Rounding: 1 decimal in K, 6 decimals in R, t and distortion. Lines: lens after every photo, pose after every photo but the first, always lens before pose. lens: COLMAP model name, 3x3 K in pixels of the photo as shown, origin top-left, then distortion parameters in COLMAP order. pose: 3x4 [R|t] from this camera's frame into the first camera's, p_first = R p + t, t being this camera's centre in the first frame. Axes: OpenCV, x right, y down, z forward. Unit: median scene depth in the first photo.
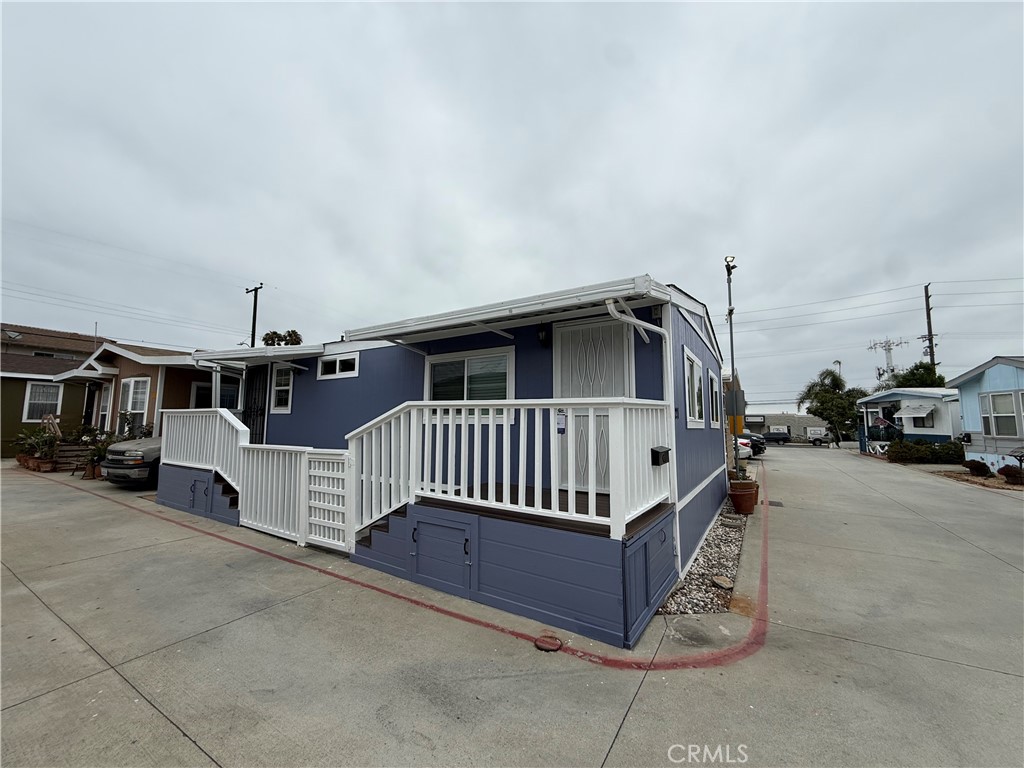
lens RADIAL K [[425.7, 0, 514.1], [0, 425.7, 383.0], [0, 0, 1]] dist [-0.002528, 0.000153]
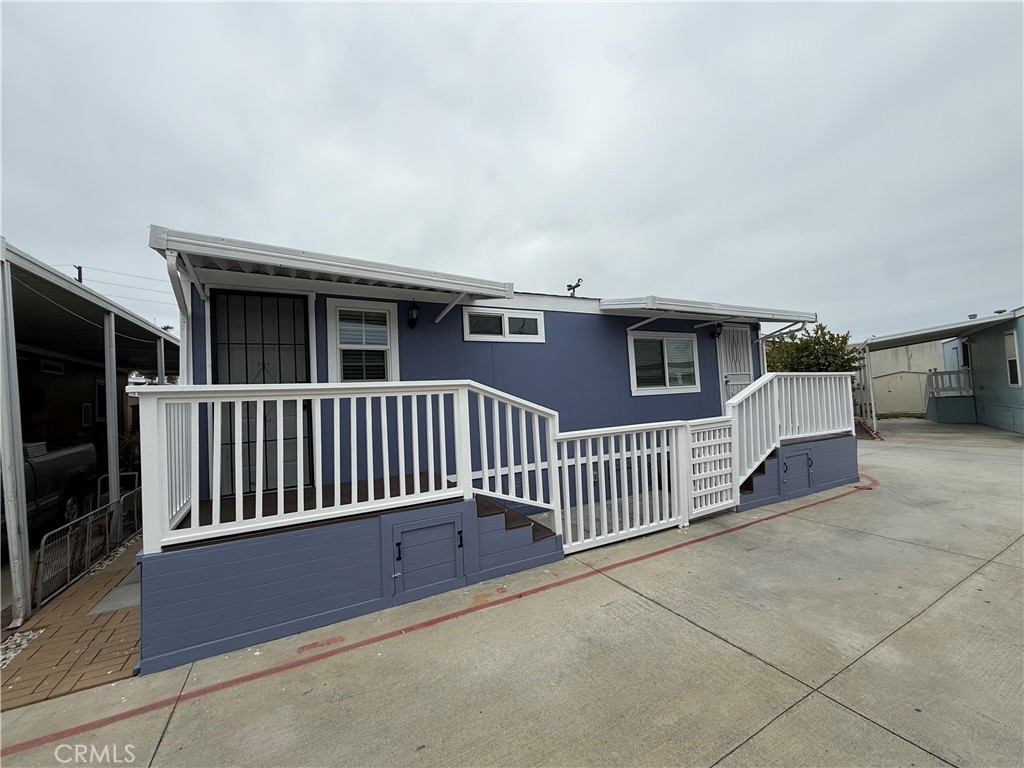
lens RADIAL K [[425.7, 0, 514.1], [0, 425.7, 383.0], [0, 0, 1]] dist [-0.002528, 0.000153]
pose [[0.463620, 0.002304, 0.886031, -1.839376], [-0.033166, 0.999341, 0.014755, 0.085007], [-0.885413, -0.036226, 0.463391, 1.120231]]
